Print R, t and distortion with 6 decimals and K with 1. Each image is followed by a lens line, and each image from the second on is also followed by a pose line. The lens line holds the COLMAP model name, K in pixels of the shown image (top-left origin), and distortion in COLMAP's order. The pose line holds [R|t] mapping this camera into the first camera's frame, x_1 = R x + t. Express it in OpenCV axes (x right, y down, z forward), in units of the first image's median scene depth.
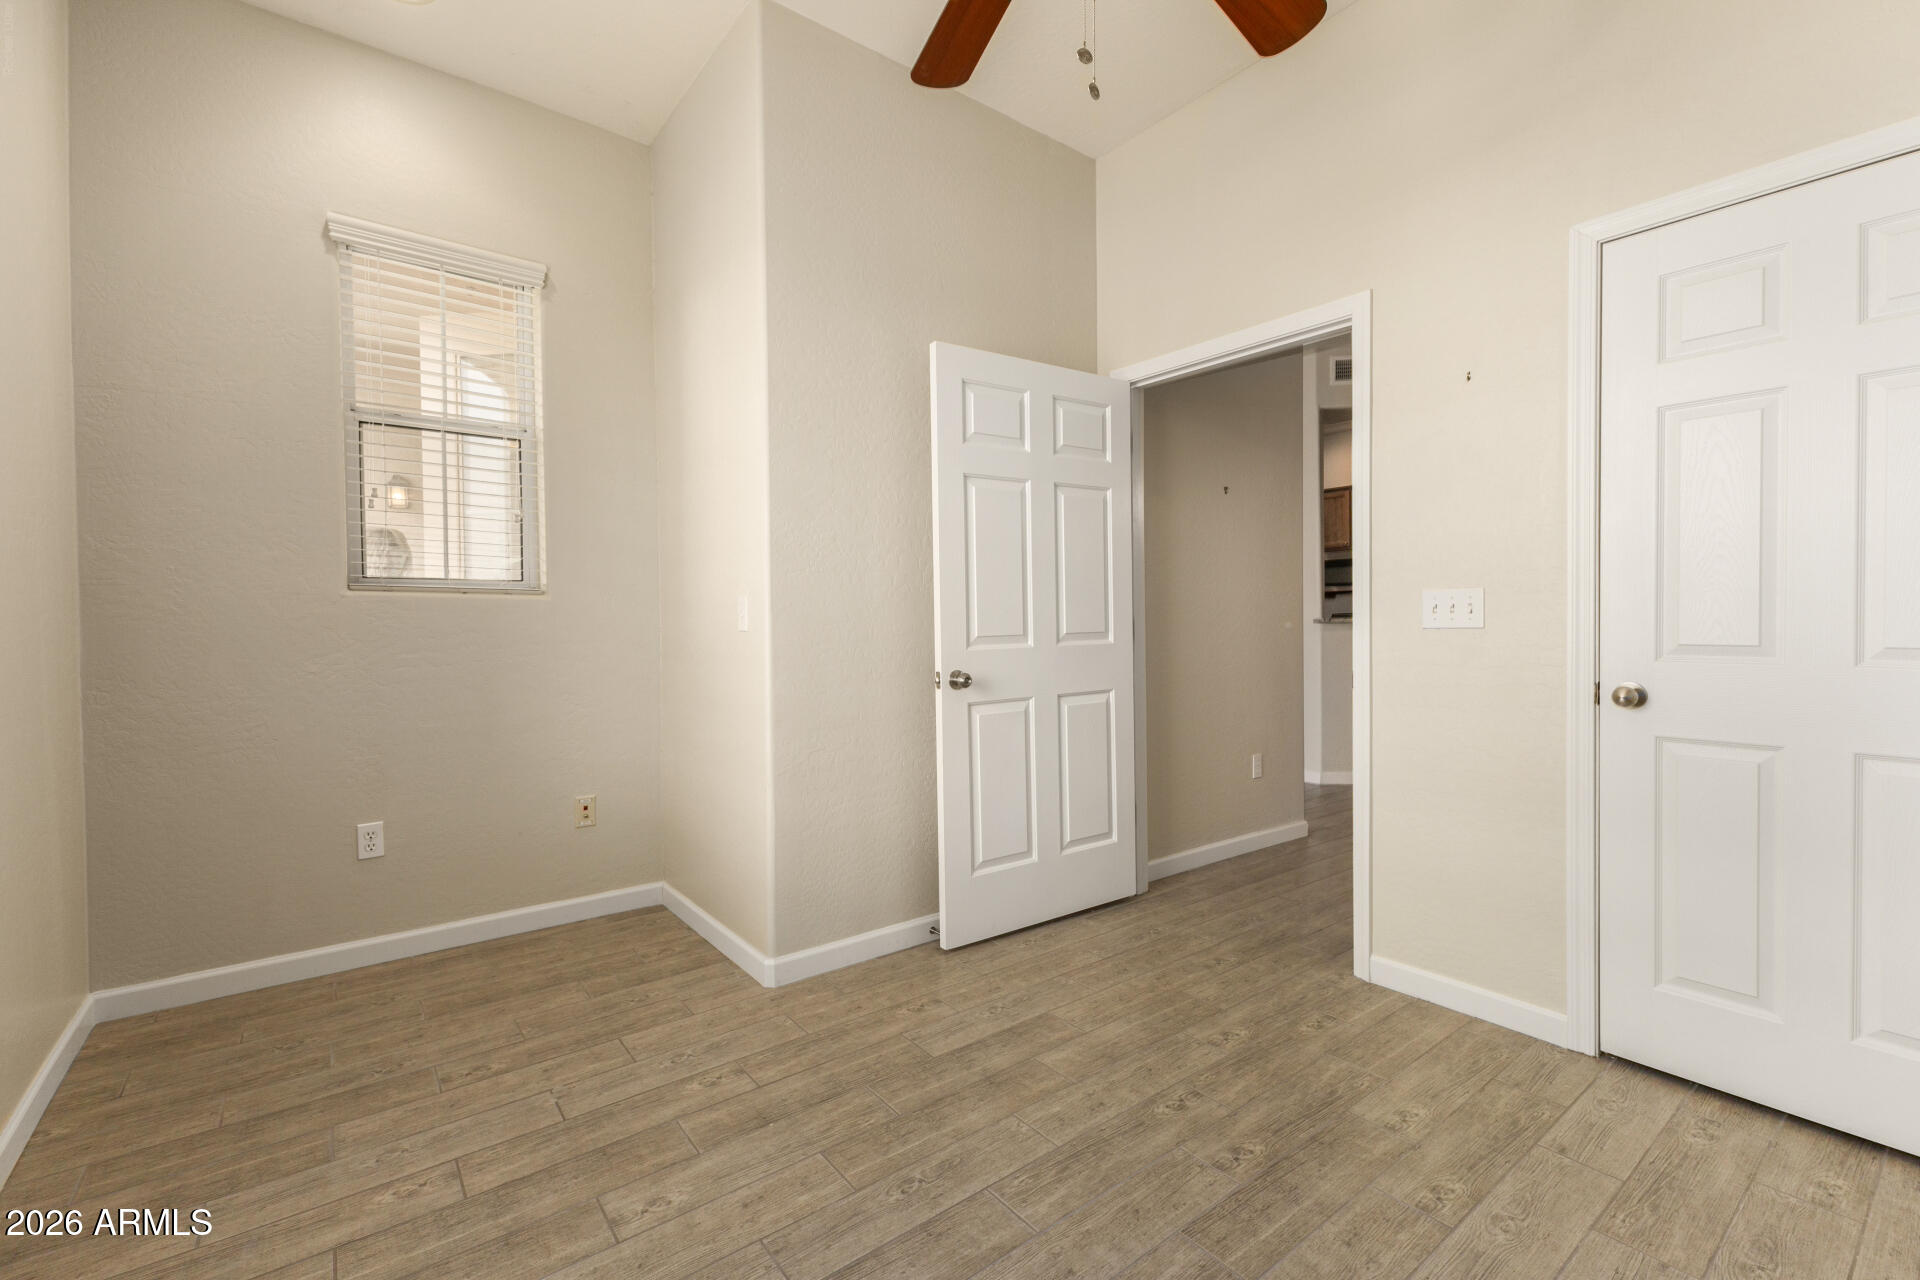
lens RADIAL K [[820.5, 0, 948.9], [0, 820.5, 636.5], [0, 0, 1]] dist [-0.001709, -0.000318]
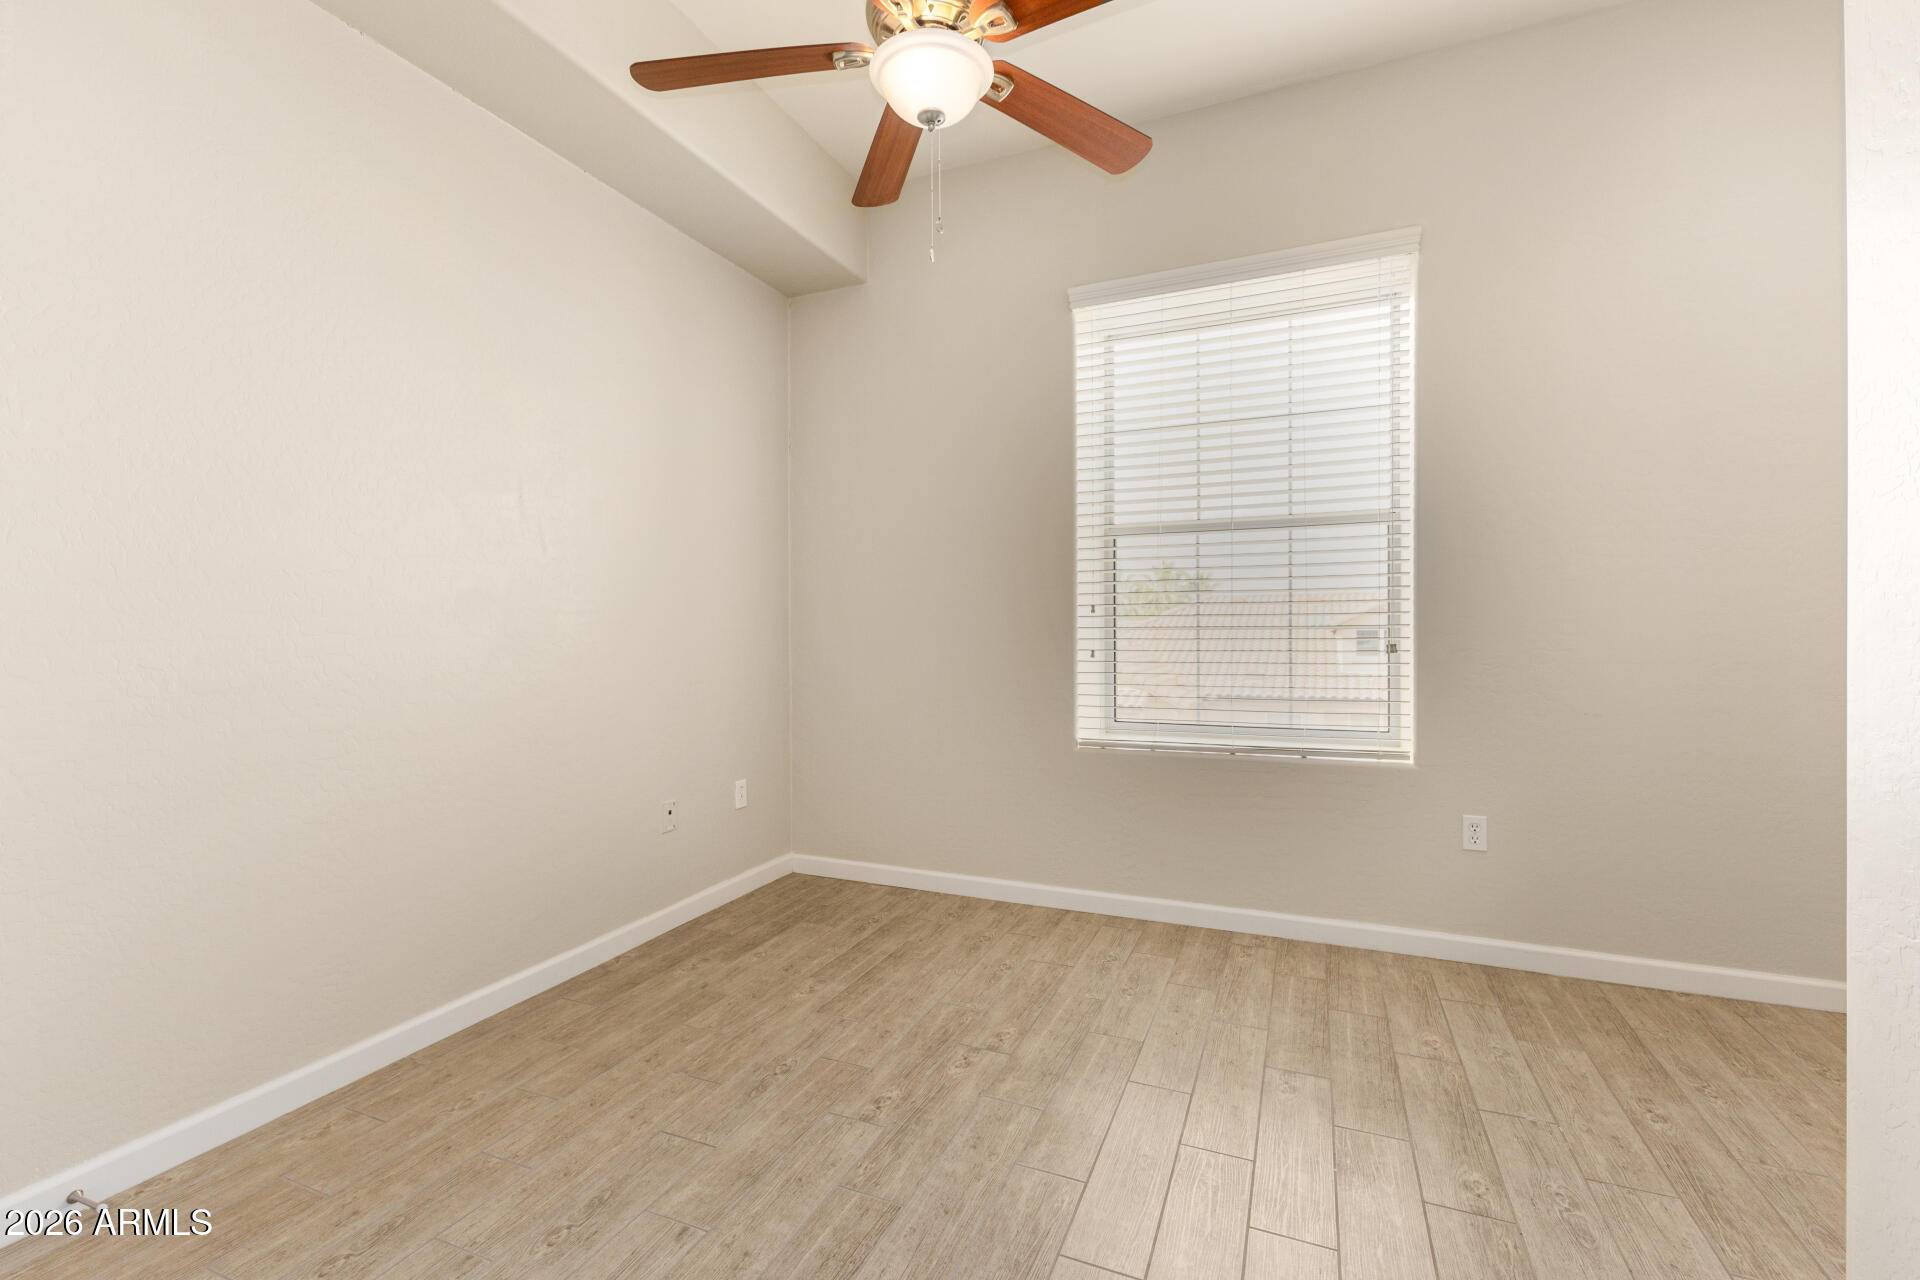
lens RADIAL K [[820.5, 0, 948.9], [0, 820.5, 636.5], [0, 0, 1]] dist [-0.001709, -0.000318]
pose [[-0.874246, 0.018518, -0.485129, 0.646914], [0.004846, 0.999555, 0.029422, -0.030068], [0.485459, 0.023371, -0.873947, 1.720537]]
